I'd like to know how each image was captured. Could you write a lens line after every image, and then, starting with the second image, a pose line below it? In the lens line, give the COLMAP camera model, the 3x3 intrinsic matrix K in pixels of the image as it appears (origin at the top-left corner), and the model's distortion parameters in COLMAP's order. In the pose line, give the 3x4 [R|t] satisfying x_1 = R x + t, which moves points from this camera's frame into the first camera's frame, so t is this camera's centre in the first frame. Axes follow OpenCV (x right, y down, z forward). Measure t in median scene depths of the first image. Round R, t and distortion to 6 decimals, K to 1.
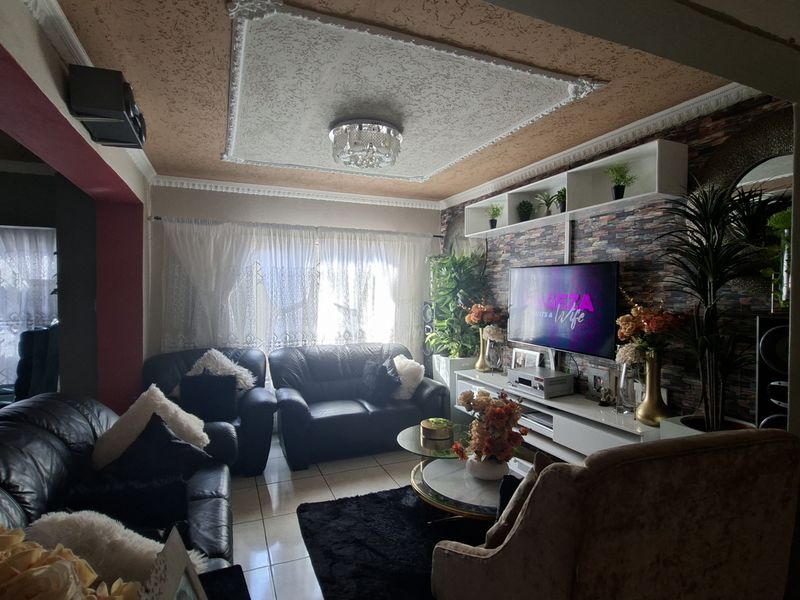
lens RADIAL K [[423.8, 0, 402.5], [0, 423.8, 297.6], [0, 0, 1]] dist [0.001076, 0.001782]
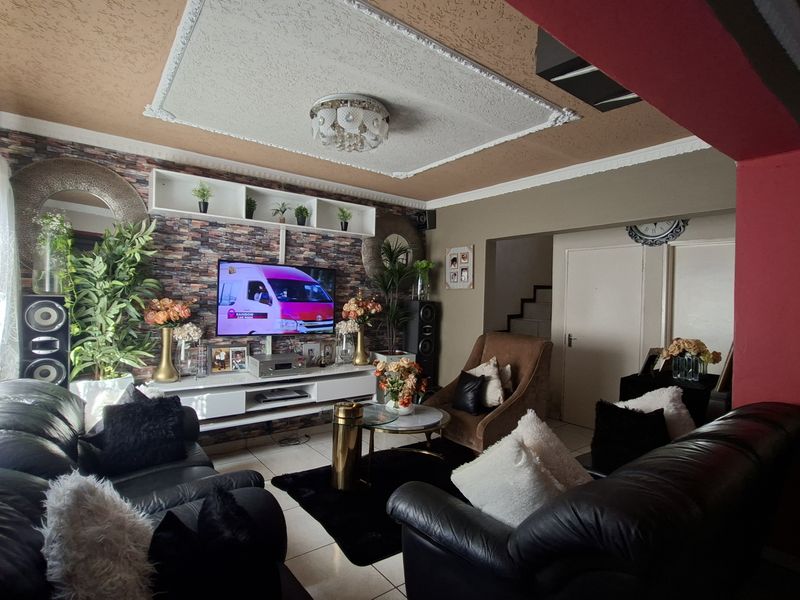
lens RADIAL K [[423.8, 0, 402.5], [0, 423.8, 297.6], [0, 0, 1]] dist [0.001076, 0.001782]
pose [[-0.263917, 0.038221, 0.963788, -0.905065], [0.022170, 0.999191, -0.033555, 0.066788], [-0.964291, 0.012511, -0.264550, 1.036314]]
